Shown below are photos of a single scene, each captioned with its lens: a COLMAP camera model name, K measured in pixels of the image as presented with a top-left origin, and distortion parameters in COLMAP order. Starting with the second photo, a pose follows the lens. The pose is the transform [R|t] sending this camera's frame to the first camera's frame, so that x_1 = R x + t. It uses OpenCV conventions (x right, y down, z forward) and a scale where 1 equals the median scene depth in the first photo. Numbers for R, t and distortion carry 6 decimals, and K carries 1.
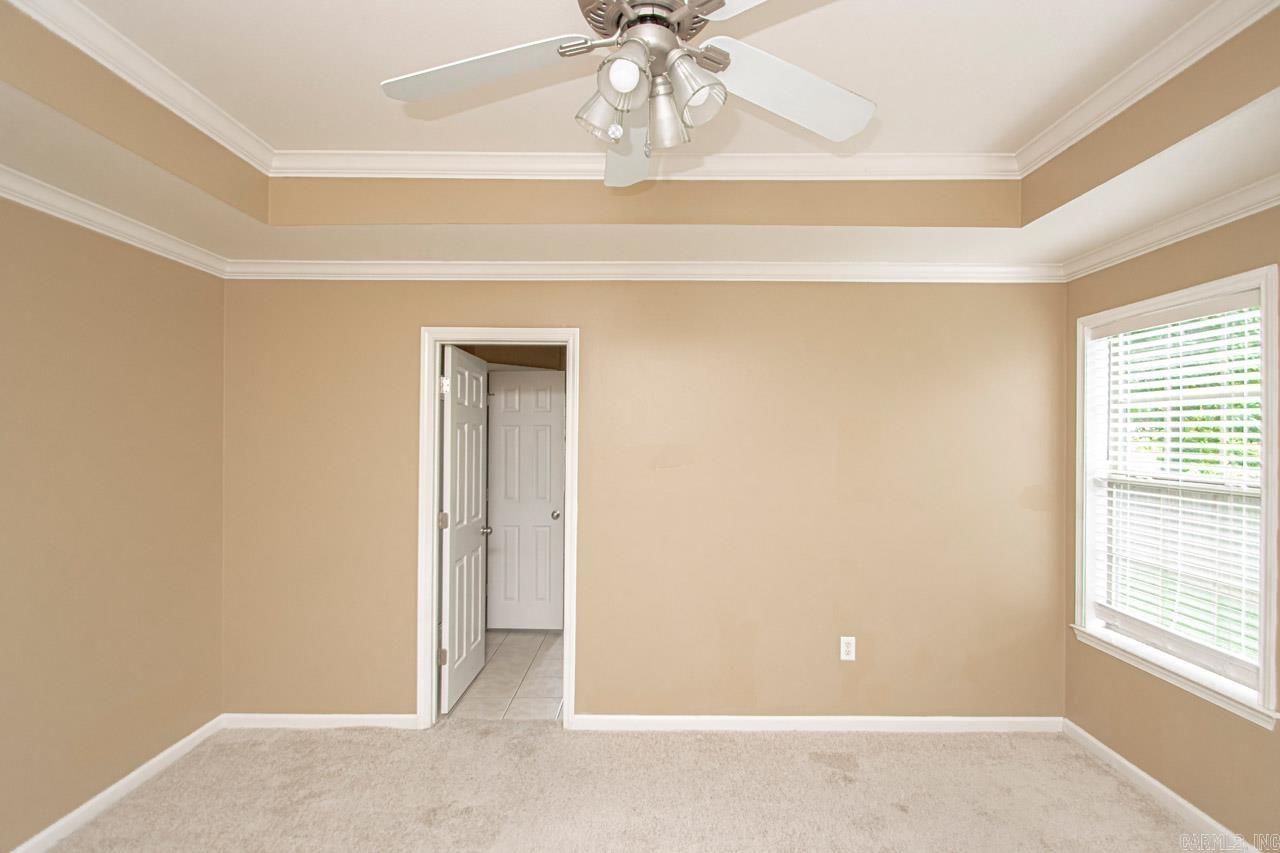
lens RADIAL K [[609.2, 0, 649.1], [0, 609.2, 442.2], [0, 0, 1]] dist [0.029138, -0.002600]
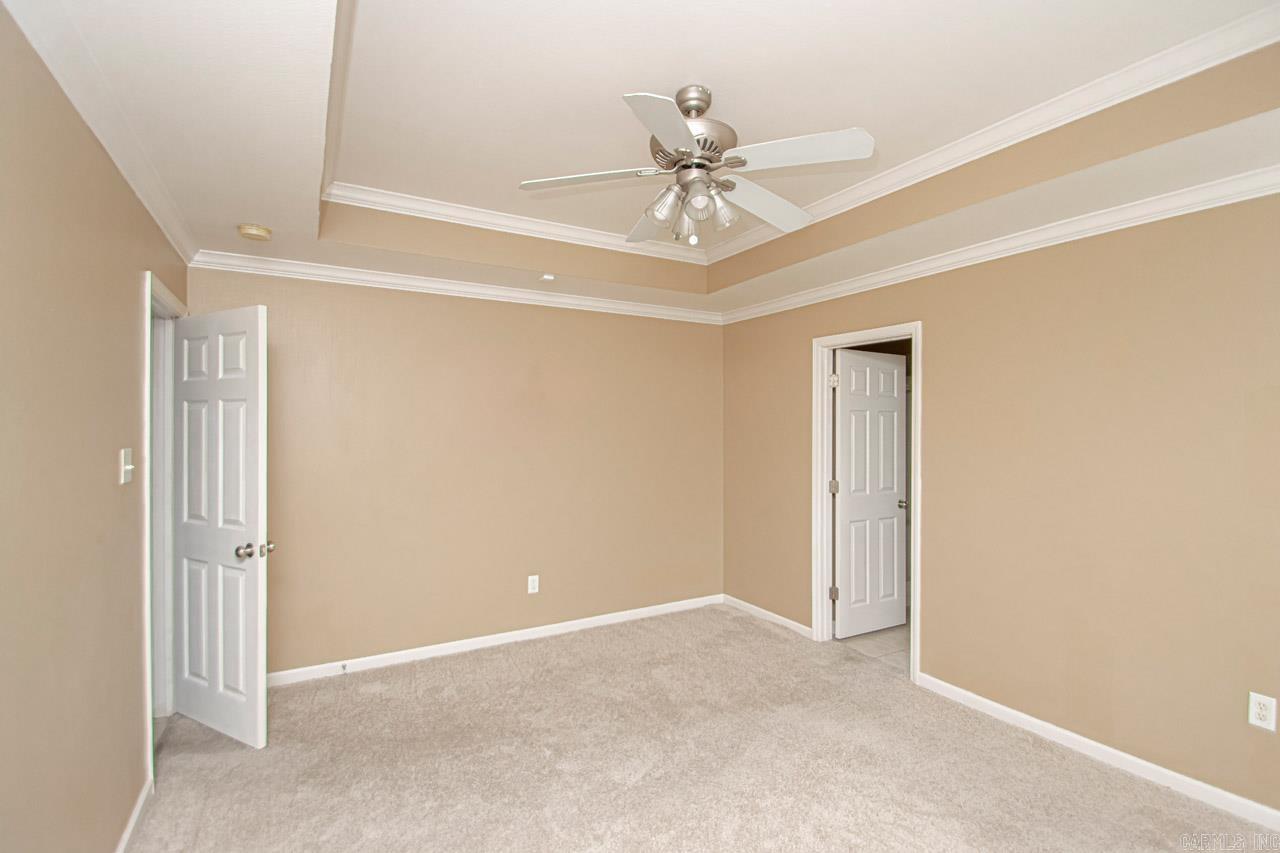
lens RADIAL K [[609.2, 0, 629.2], [0, 609.2, 418.5], [0, 0, 1]] dist [0.029138, -0.002600]
pose [[0.496708, -0.011945, -0.867836, 0.636551], [0.005288, 0.999928, -0.010736, -0.002555], [0.867902, 0.000744, 0.496735, -0.007635]]
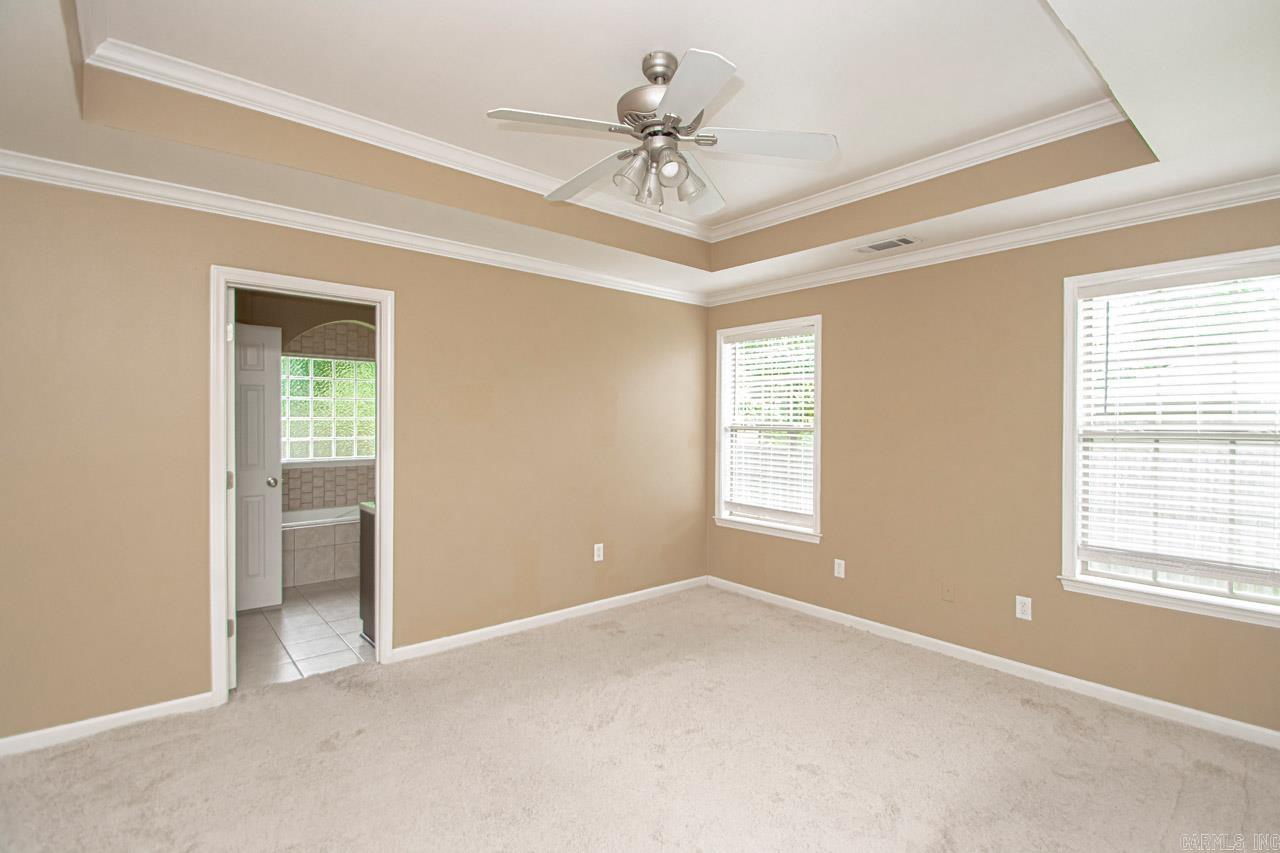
lens RADIAL K [[609.2, 0, 639.8], [0, 609.2, 432.1], [0, 0, 1]] dist [0.029138, -0.002600]
pose [[0.764282, -0.008633, 0.644825, -0.521322], [0.000442, 0.999917, 0.012863, 0.051008], [-0.644882, -0.009546, 0.764222, -0.115445]]
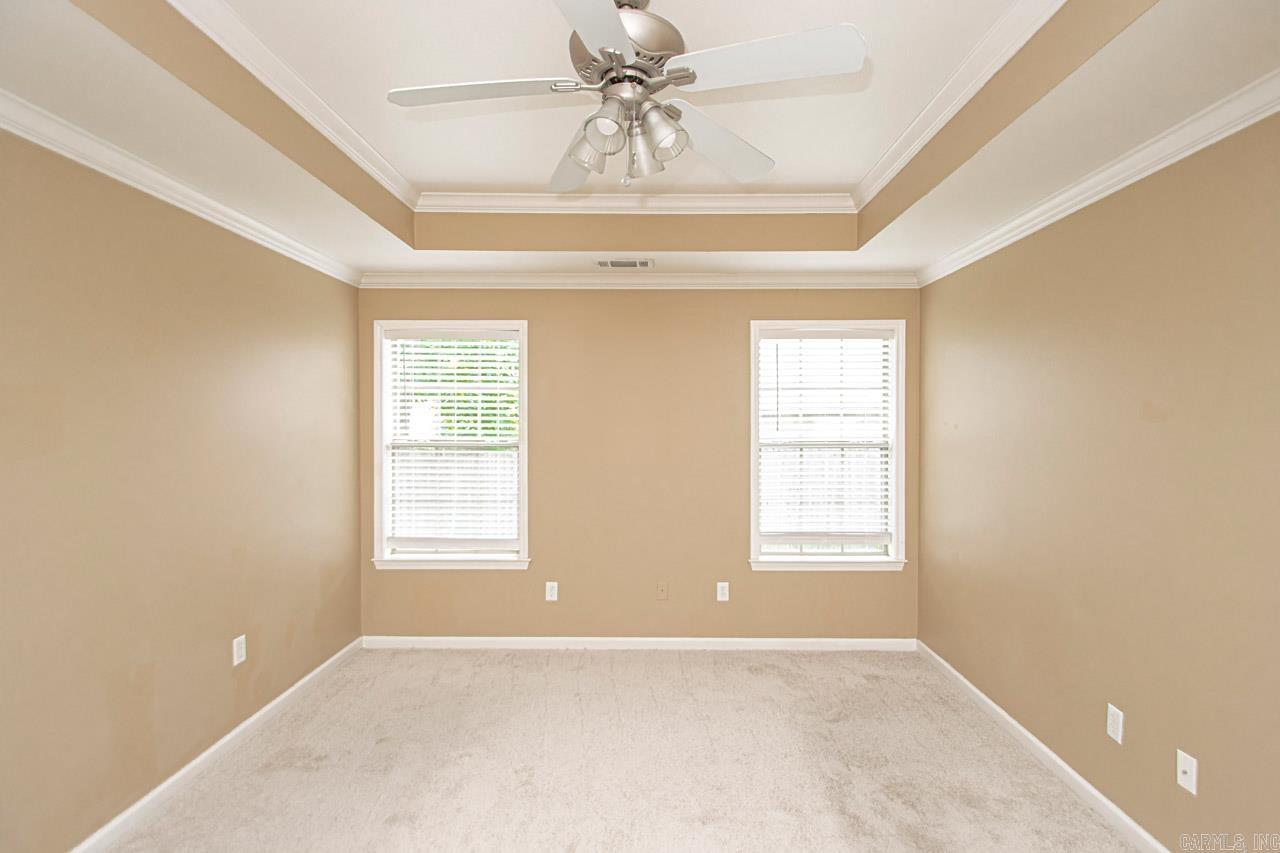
lens RADIAL K [[609.2, 0, 637.8], [0, 609.2, 430.1], [0, 0, 1]] dist [0.029138, -0.002600]
pose [[0.016399, -0.018720, 0.999690, -0.585252], [0.009207, 0.999785, 0.018570, 0.009582], [-0.999823, 0.008899, 0.016567, 0.432782]]
